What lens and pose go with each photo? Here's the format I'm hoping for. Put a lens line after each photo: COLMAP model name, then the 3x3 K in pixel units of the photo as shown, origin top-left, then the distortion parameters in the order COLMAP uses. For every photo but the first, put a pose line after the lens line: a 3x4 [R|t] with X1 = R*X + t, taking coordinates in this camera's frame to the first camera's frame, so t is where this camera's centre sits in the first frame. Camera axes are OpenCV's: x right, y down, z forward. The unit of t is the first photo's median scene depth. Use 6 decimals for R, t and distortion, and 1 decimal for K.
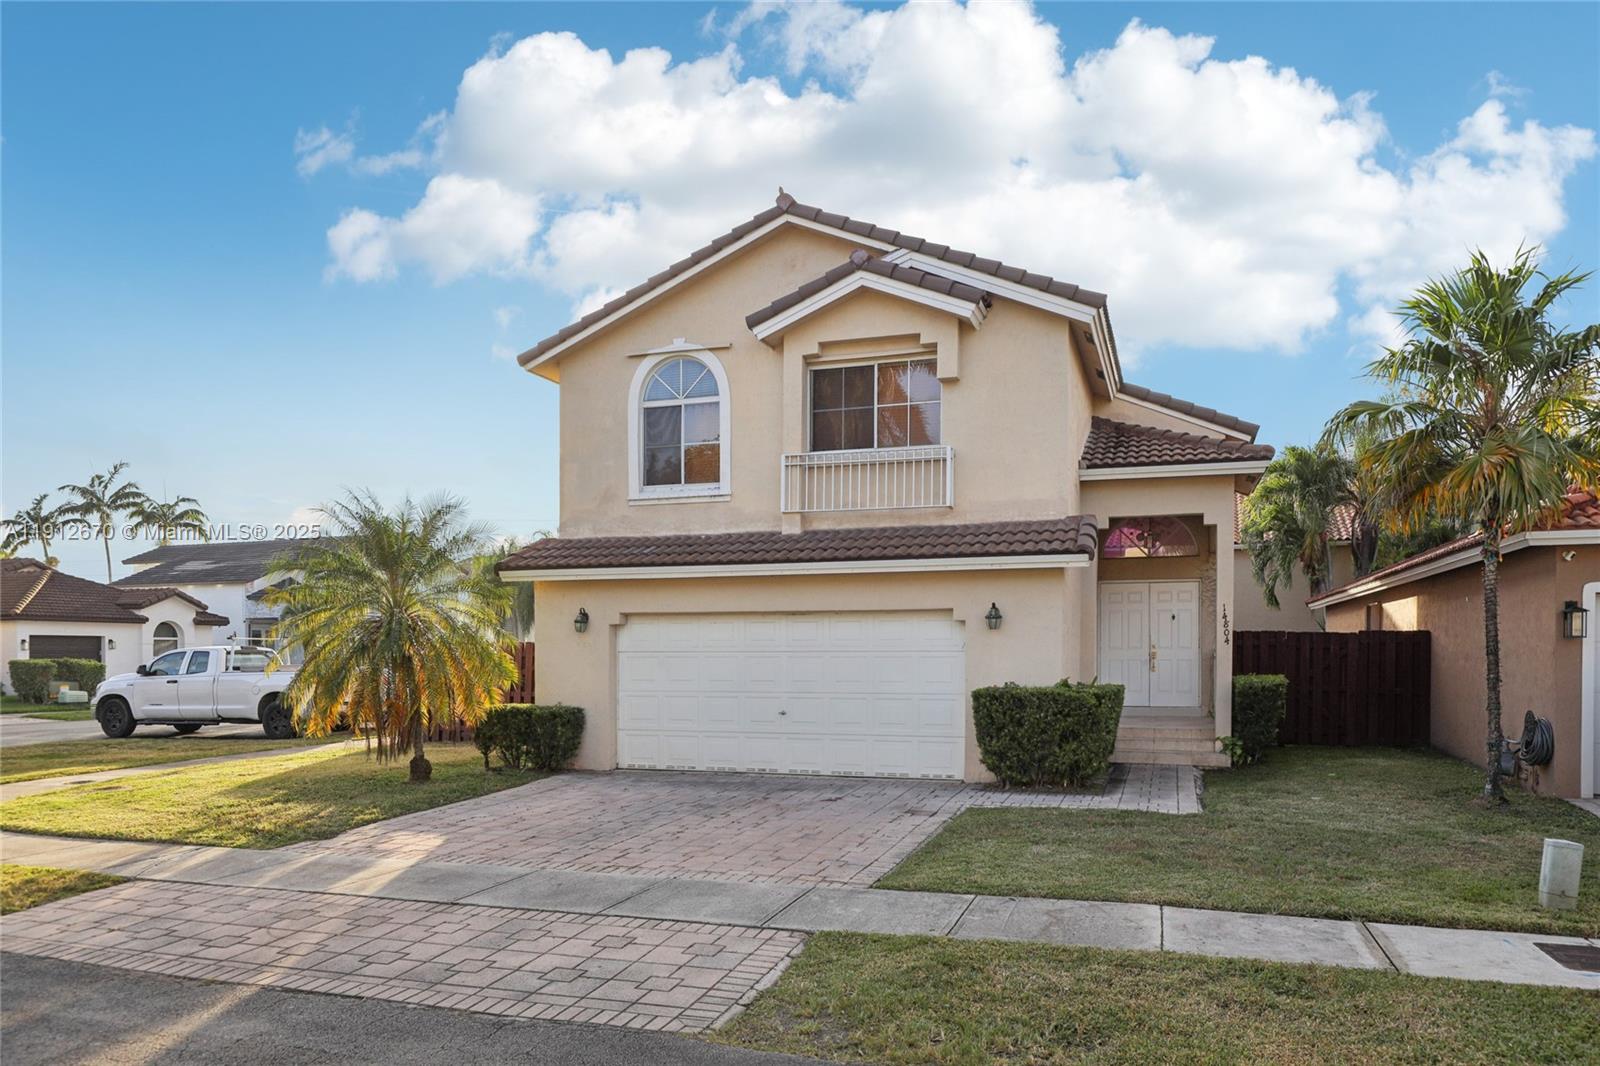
lens RADIAL K [[1115.9, 0, 801.3], [0, 1115.9, 679.6], [0, 0, 1]] dist [0.002768, 0.001740]
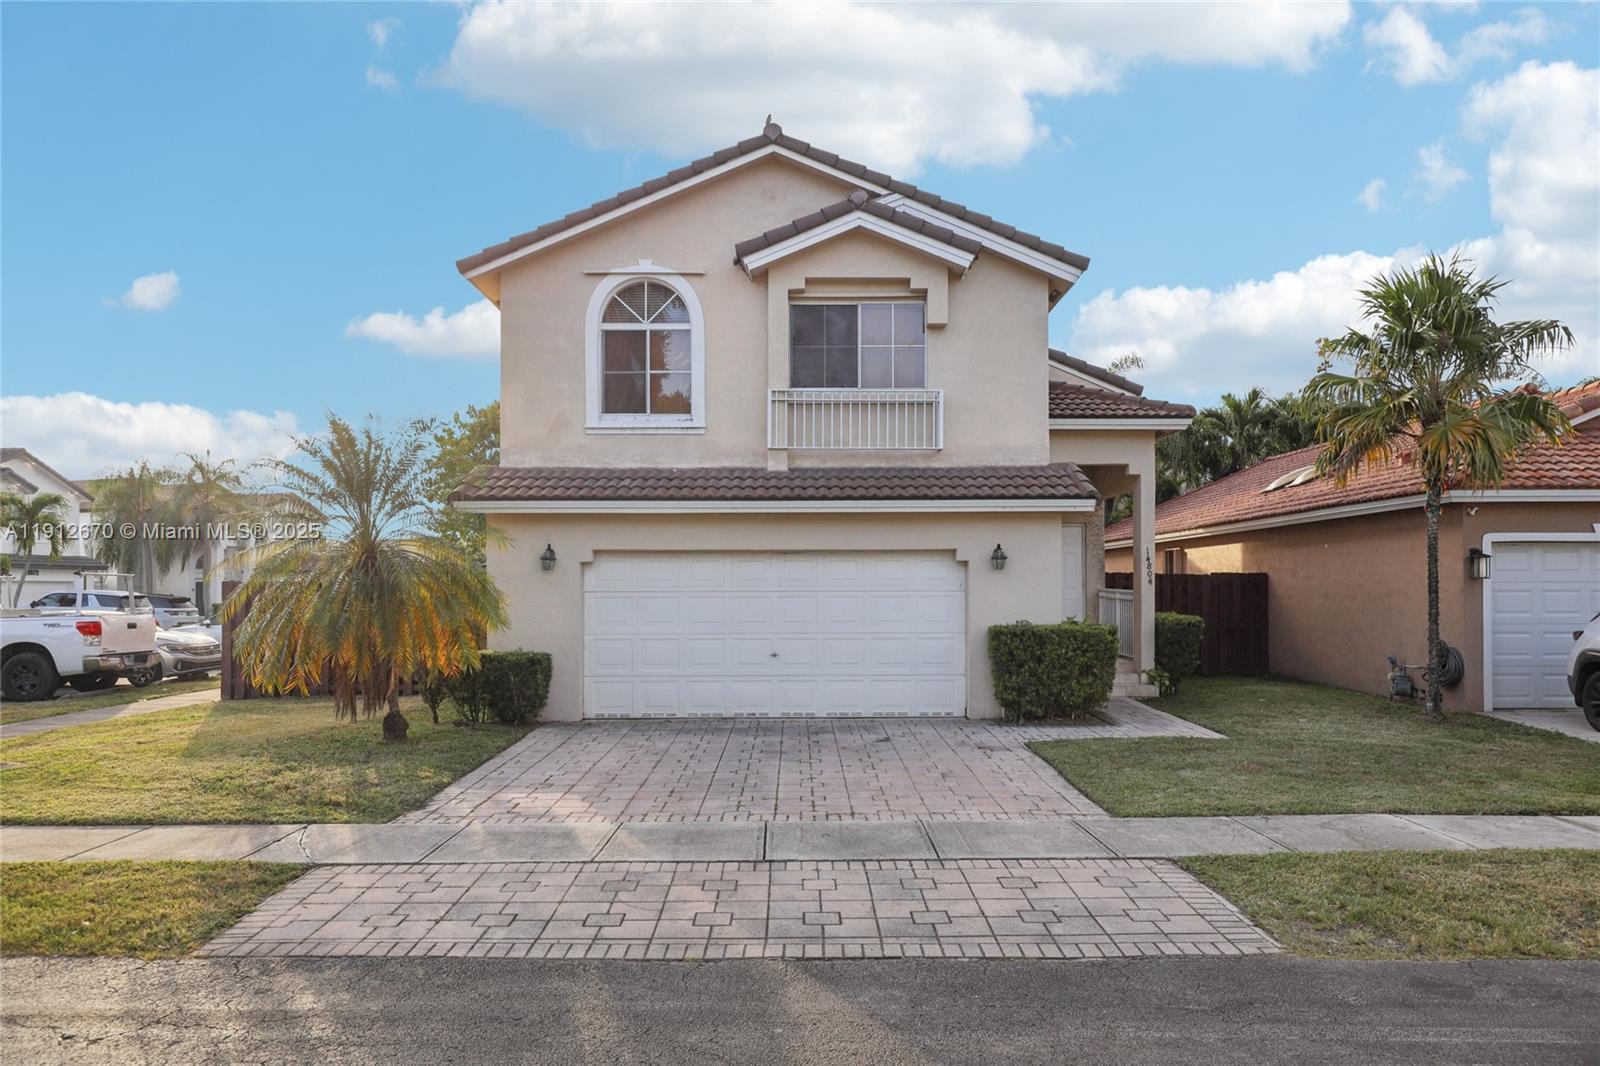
lens RADIAL K [[1156.1, 0, 798.9], [0, 1156.1, 600.3], [0, 0, 1]] dist [0.007165, 0.000330]
pose [[0.946192, -0.003411, 0.323589, -0.328783], [0.009562, 0.999803, -0.017422, 0.000349], [-0.323465, 0.019579, 0.946037, 0.042091]]
